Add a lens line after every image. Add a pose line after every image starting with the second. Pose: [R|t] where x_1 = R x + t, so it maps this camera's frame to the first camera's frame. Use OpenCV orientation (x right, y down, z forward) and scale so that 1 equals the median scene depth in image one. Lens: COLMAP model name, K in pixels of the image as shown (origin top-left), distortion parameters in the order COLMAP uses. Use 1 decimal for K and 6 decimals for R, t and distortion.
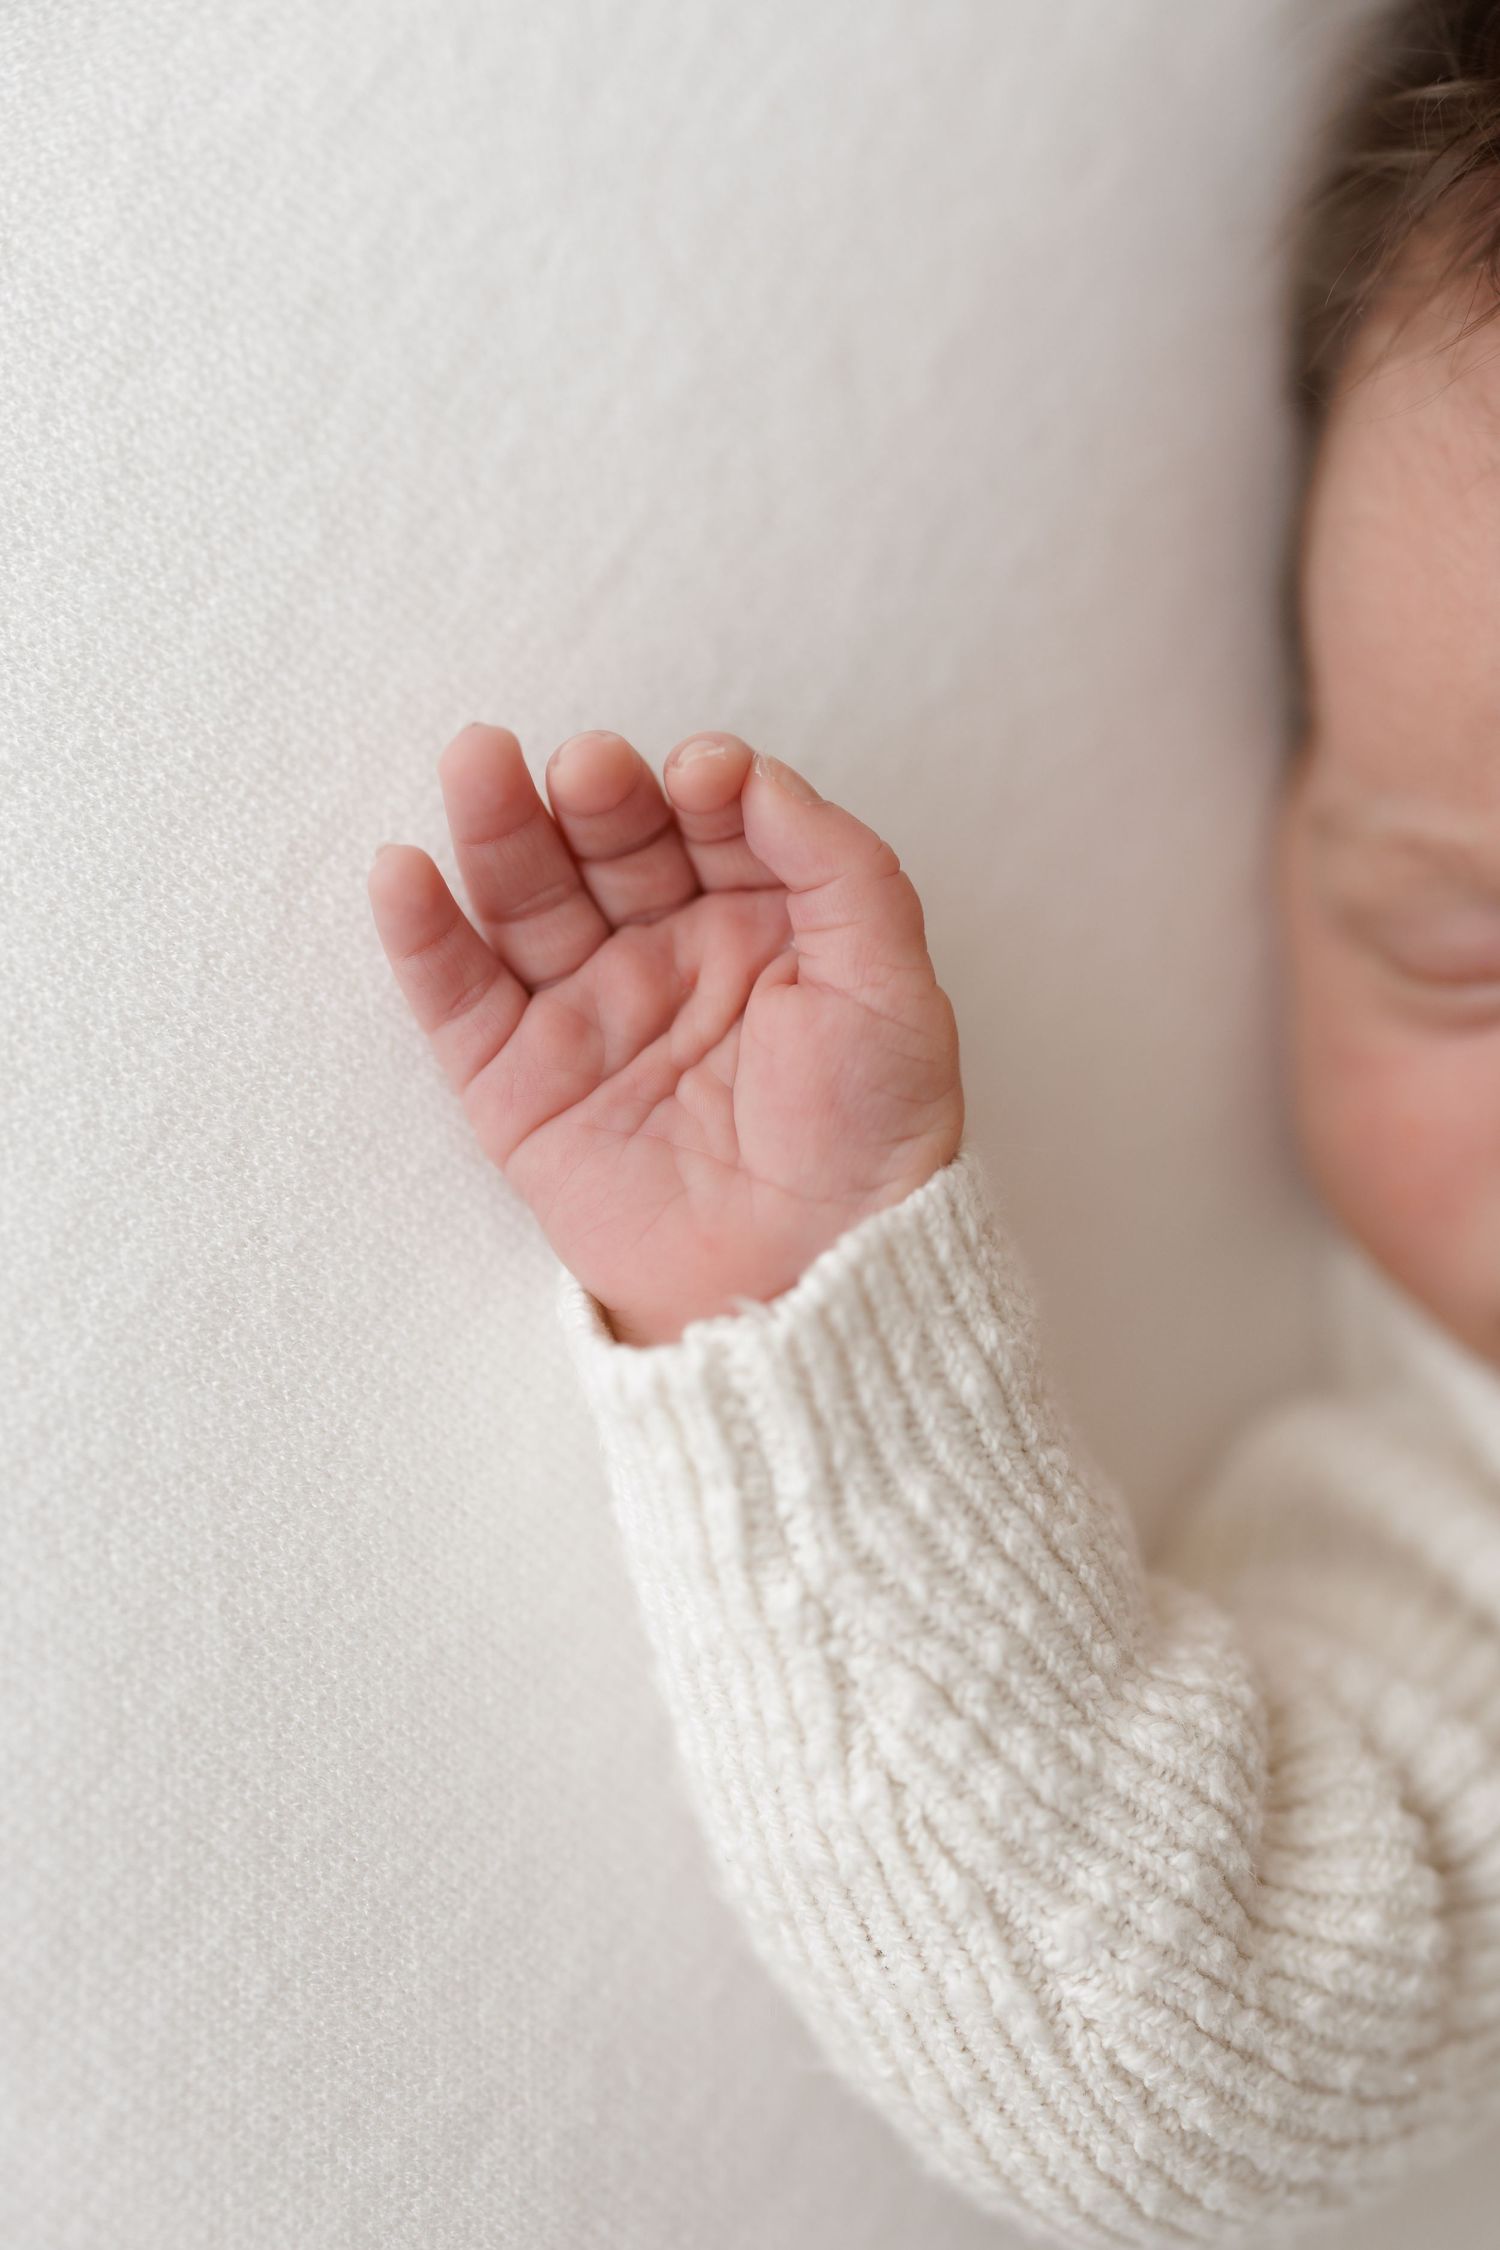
lens RADIAL K [[3650.6, 0, 743.9], [0, 3650.6, 1123.5], [0, 0, 1]] dist [0.071605, 0.000000]
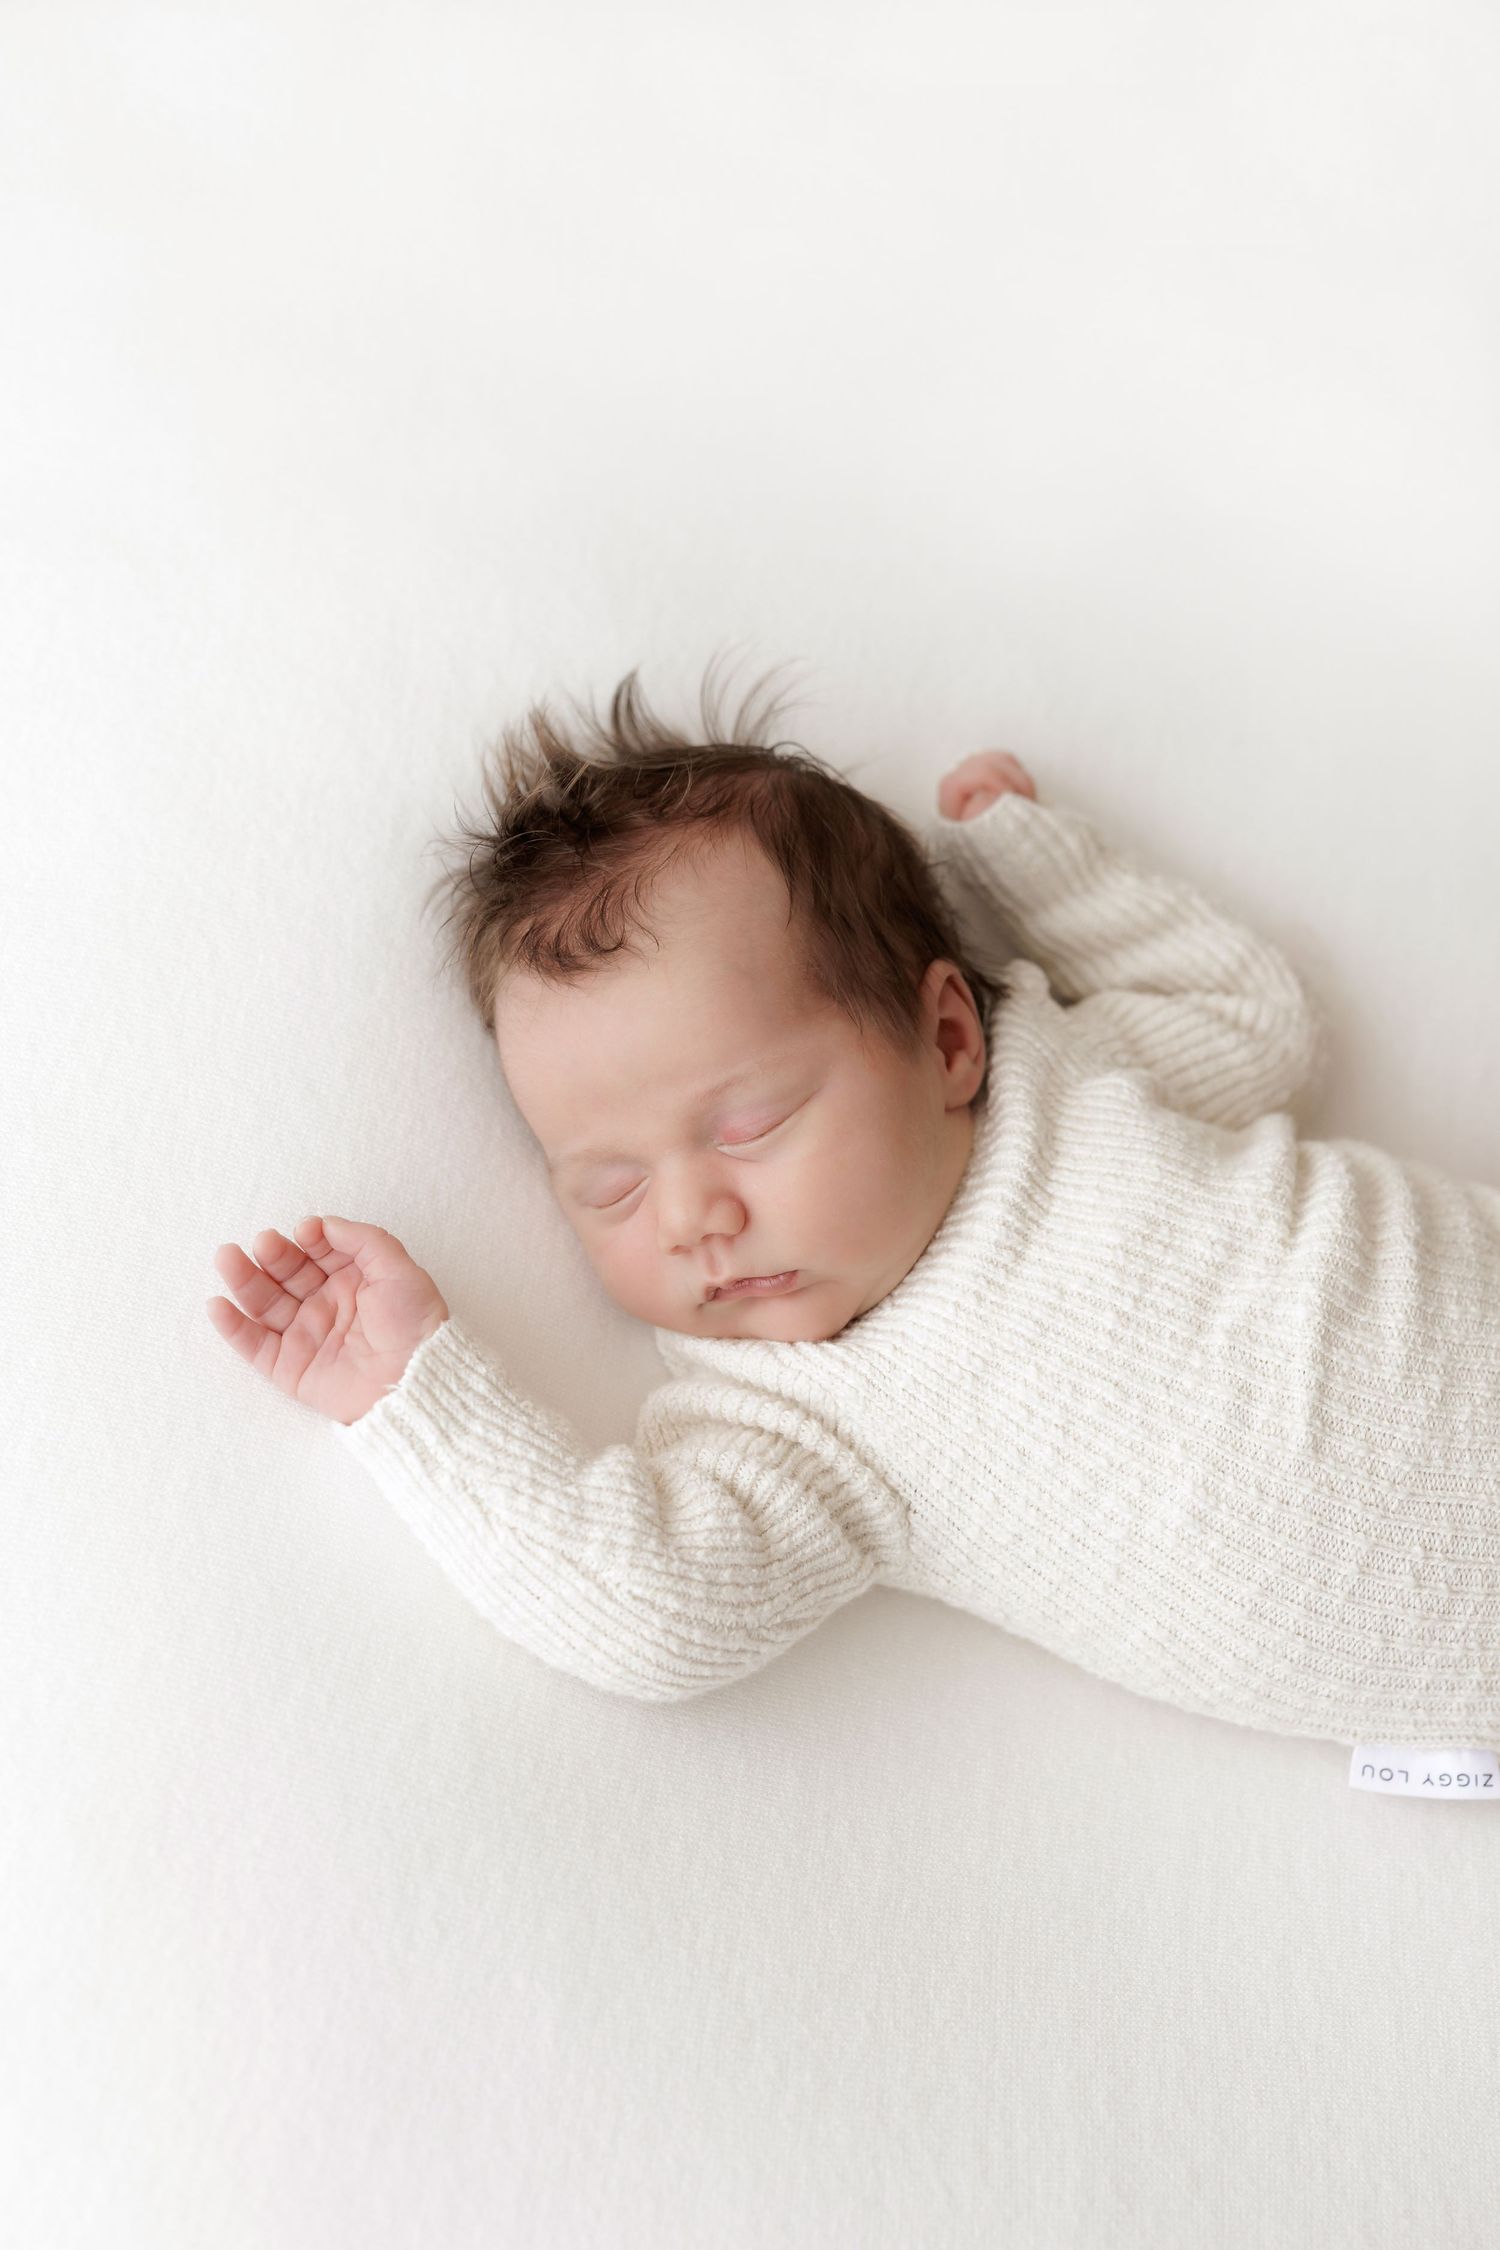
lens RADIAL K [[3650.6, 0, 753.8], [0, 3650.6, 1127.4], [0, 0, 1]] dist [0.071605, 0.000000]
pose [[0.910265, -0.407275, 0.074464, 0.121696], [0.412693, 0.878117, -0.242063, 0.638105], [0.033198, 0.251072, 0.967399, -1.656915]]
